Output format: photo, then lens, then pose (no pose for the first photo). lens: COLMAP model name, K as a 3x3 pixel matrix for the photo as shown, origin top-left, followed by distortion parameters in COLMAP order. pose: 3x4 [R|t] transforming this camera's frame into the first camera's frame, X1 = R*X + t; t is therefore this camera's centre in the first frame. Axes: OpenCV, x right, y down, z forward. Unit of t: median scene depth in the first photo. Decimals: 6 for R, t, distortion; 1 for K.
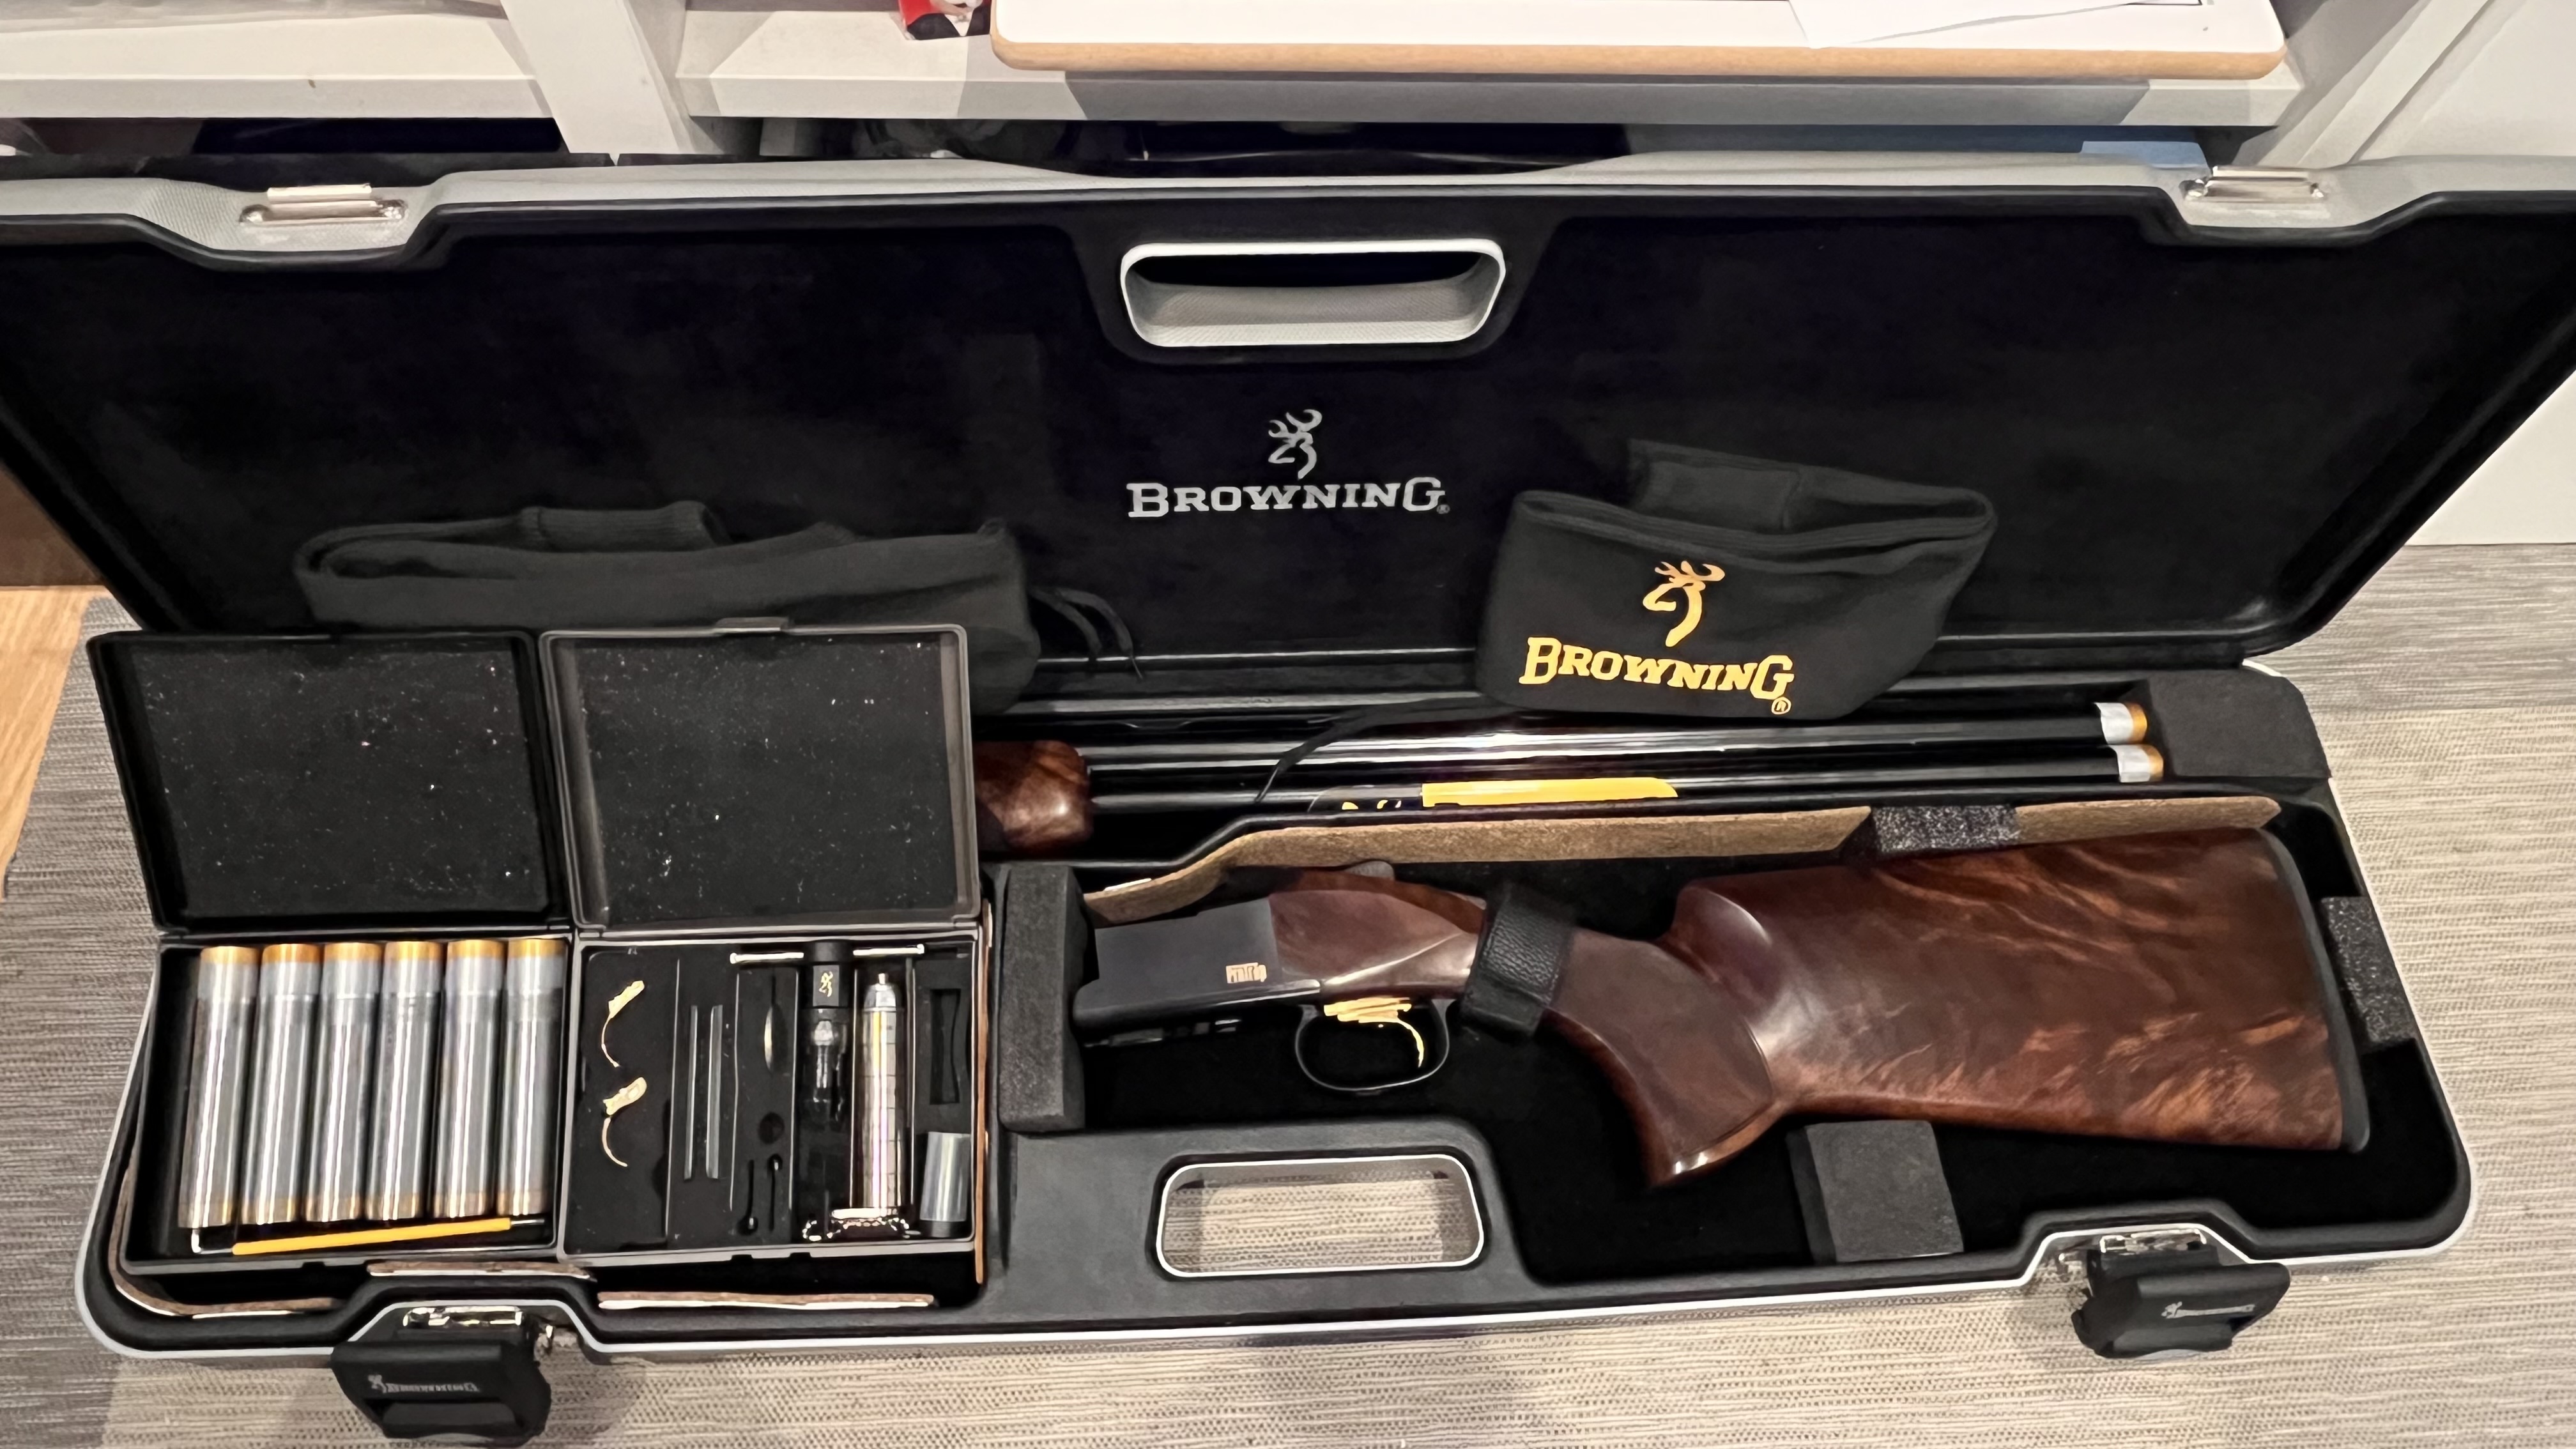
lens RADIAL K [[1674.9, 0, 1271.6], [0, 1674.9, 712.3], [0, 0, 1]] dist [-0.016458, 0.011402]
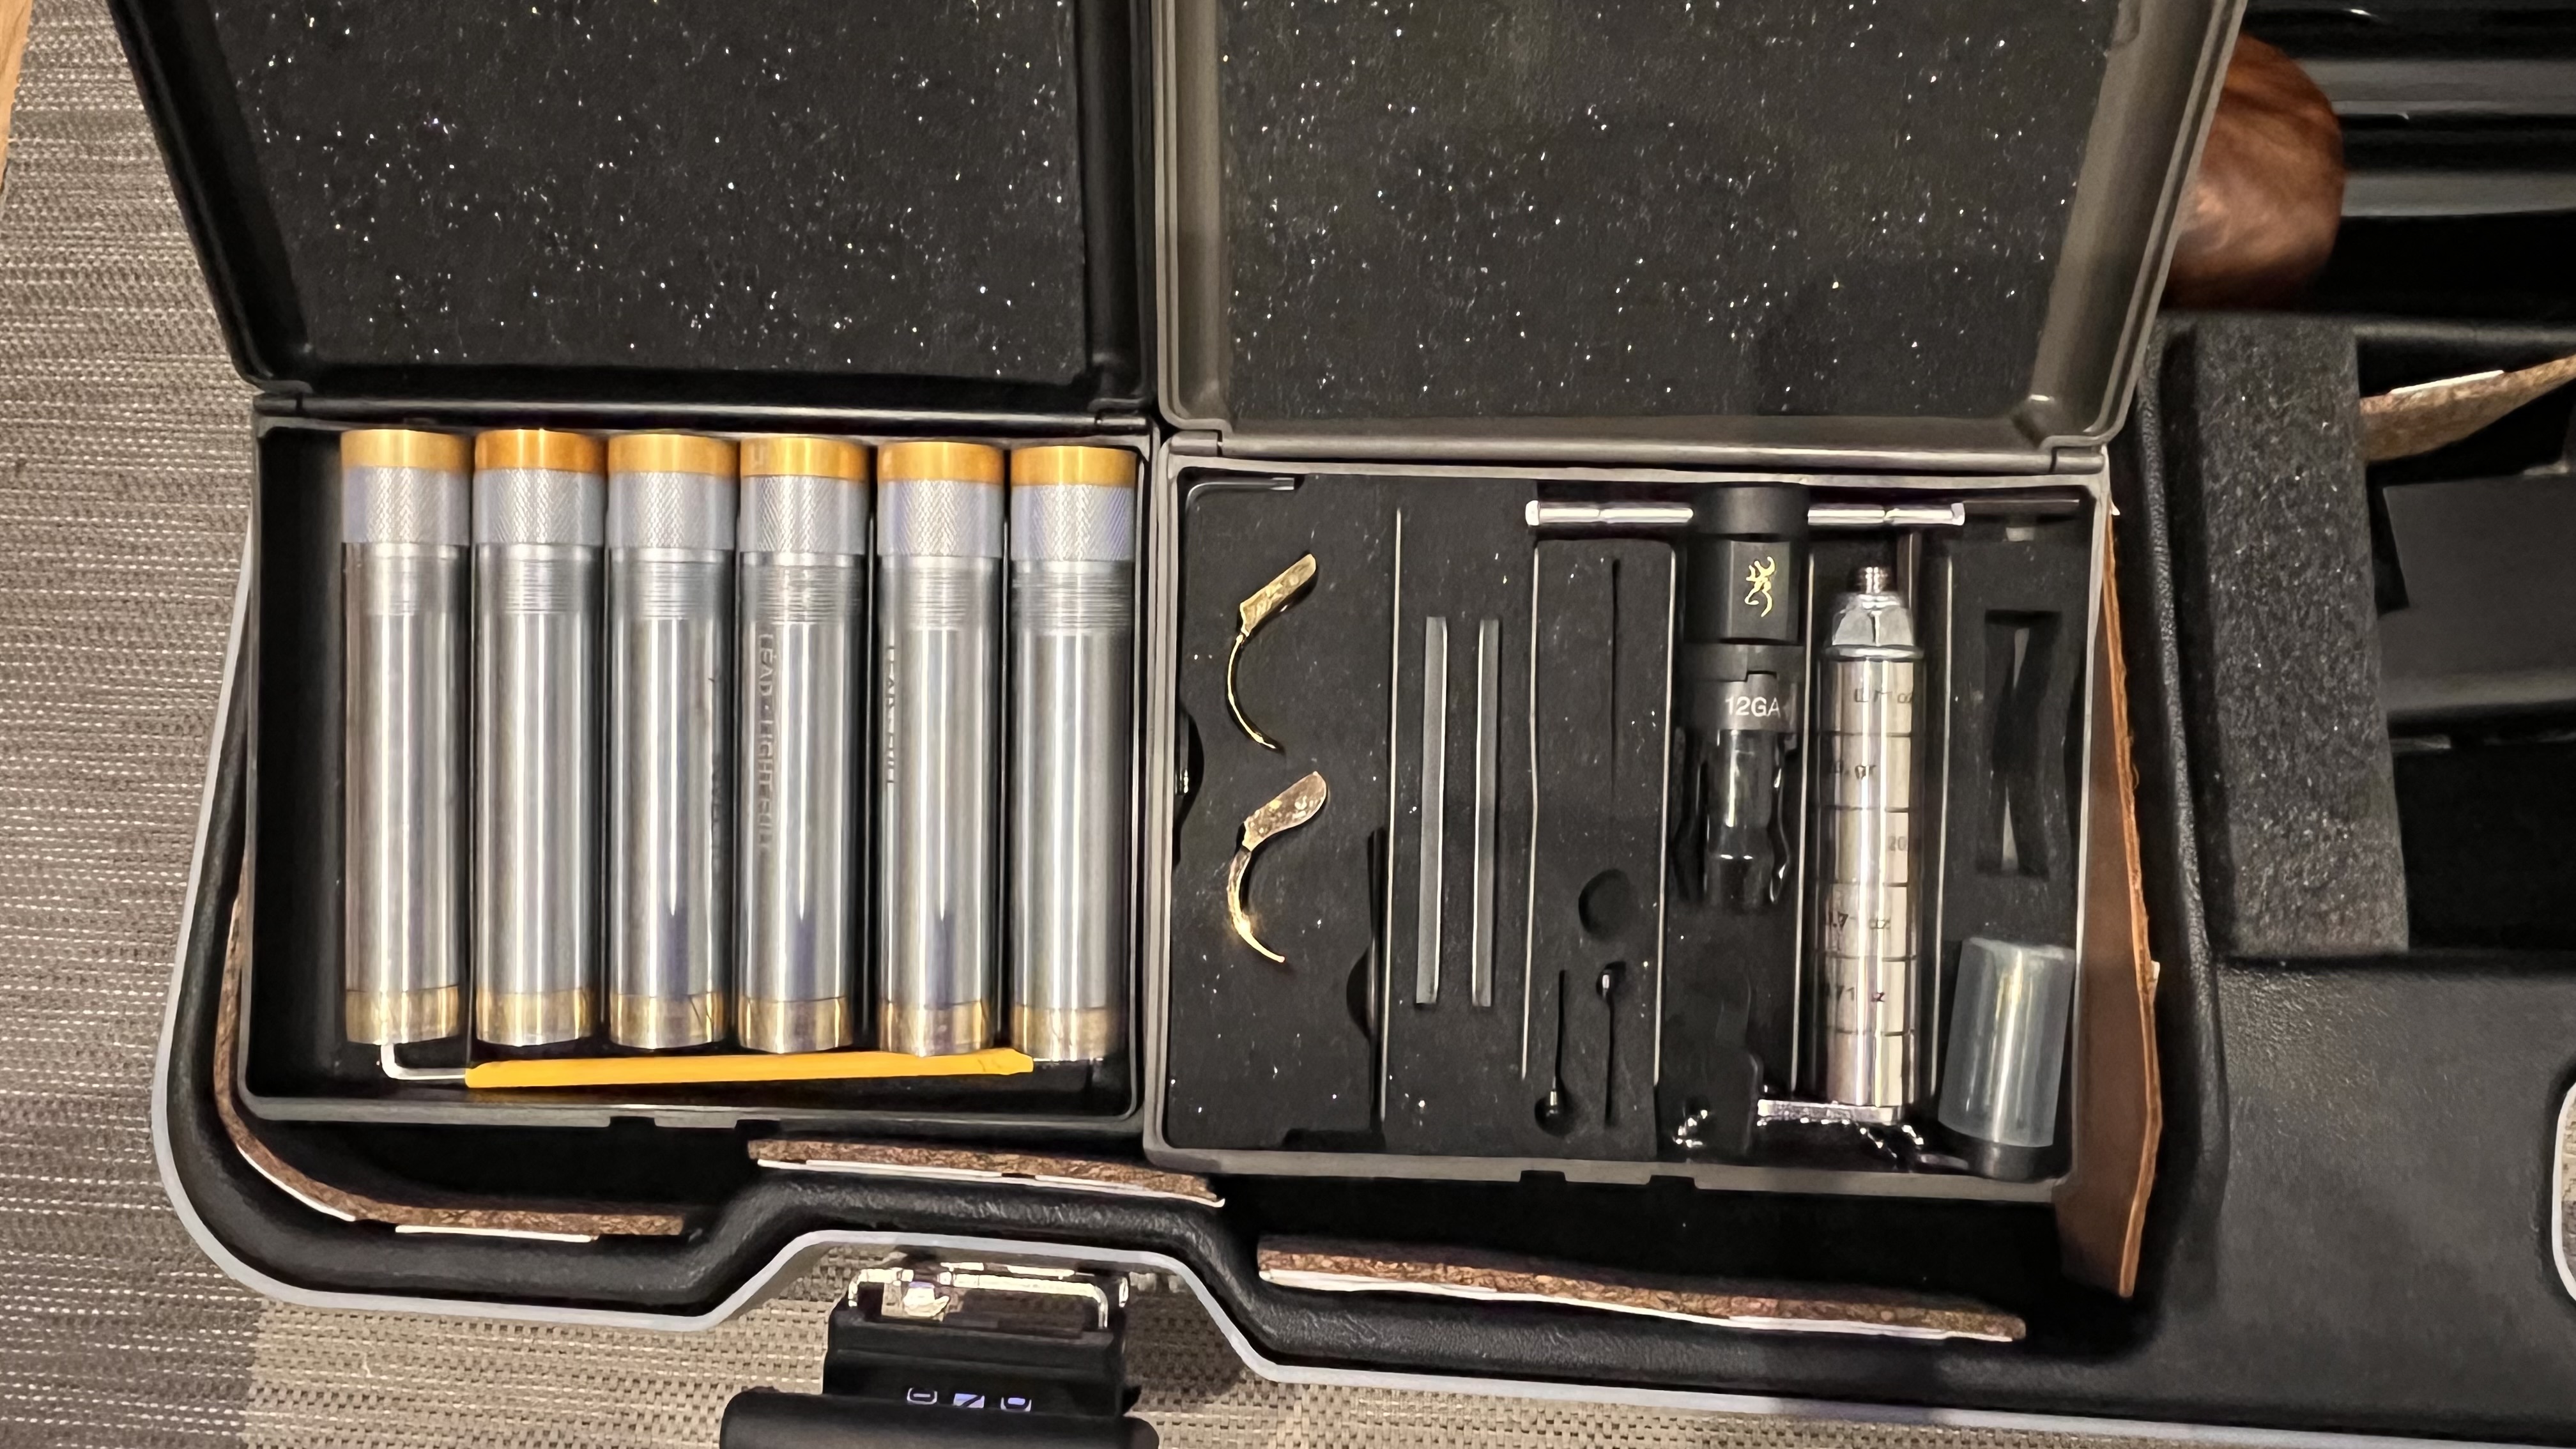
lens RADIAL K [[1674.9, 0, 1221.5], [0, 1674.9, 693.0], [0, 0, 1]] dist [-0.016458, 0.011402]
pose [[0.993187, 0.063518, -0.097700, -0.356457], [-0.036430, 0.965608, 0.257436, 0.084895], [0.110692, -0.252123, 0.961343, 0.572730]]
